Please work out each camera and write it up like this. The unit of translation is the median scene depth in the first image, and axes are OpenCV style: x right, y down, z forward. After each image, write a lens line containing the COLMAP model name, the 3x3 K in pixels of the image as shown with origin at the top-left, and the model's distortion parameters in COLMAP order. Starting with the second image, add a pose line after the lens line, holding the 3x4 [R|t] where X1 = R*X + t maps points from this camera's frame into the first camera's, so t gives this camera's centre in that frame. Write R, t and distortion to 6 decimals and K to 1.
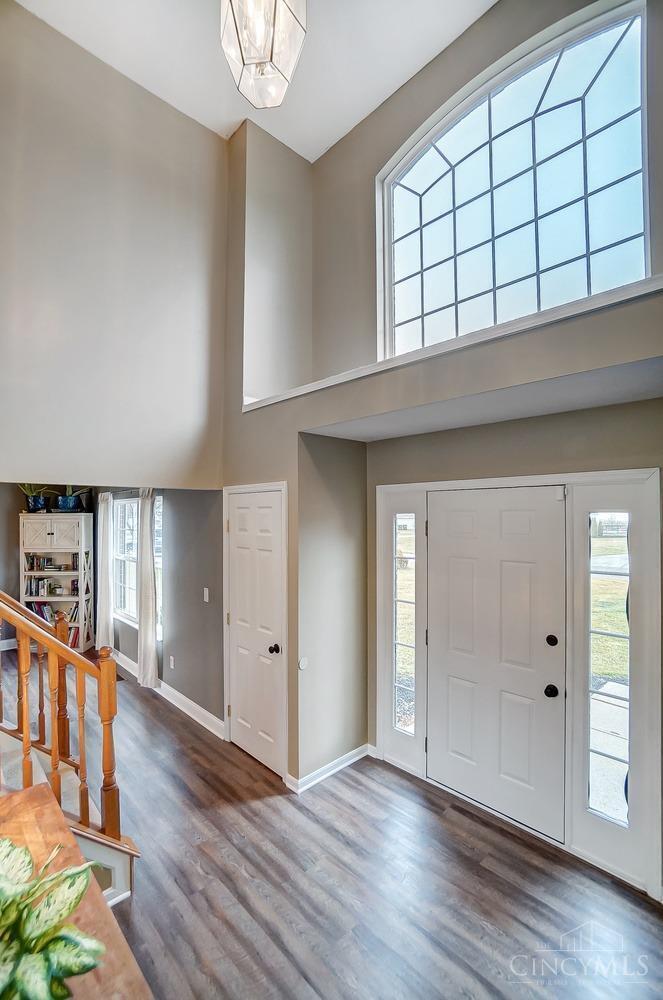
lens RADIAL K [[446.3, 0, 340.9], [0, 446.3, 512.2], [0, 0, 1]] dist [-0.021750, 0.010248]
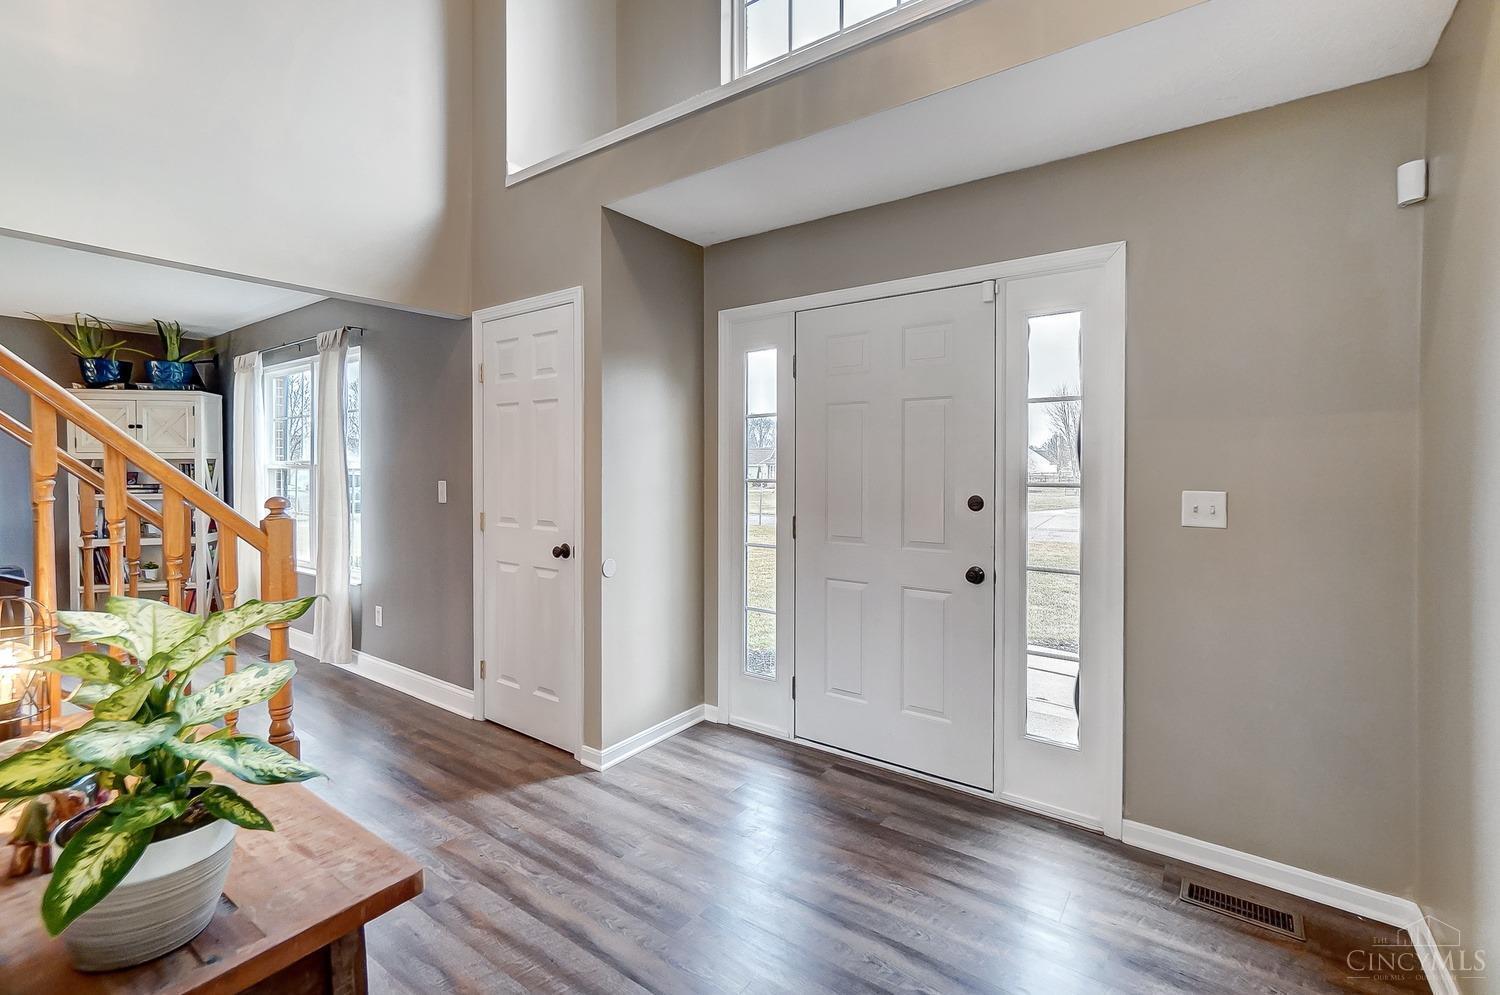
lens RADIAL K [[669.5, 0, 751.7], [0, 669.5, 470.9], [0, 0, 1]] dist [-0.021750, 0.010248]
pose [[0.985346, 0.001285, 0.170563, -0.048125], [-0.001555, 0.999998, 0.001452, 0.209557], [-0.170561, -0.001696, 0.985346, 0.018474]]
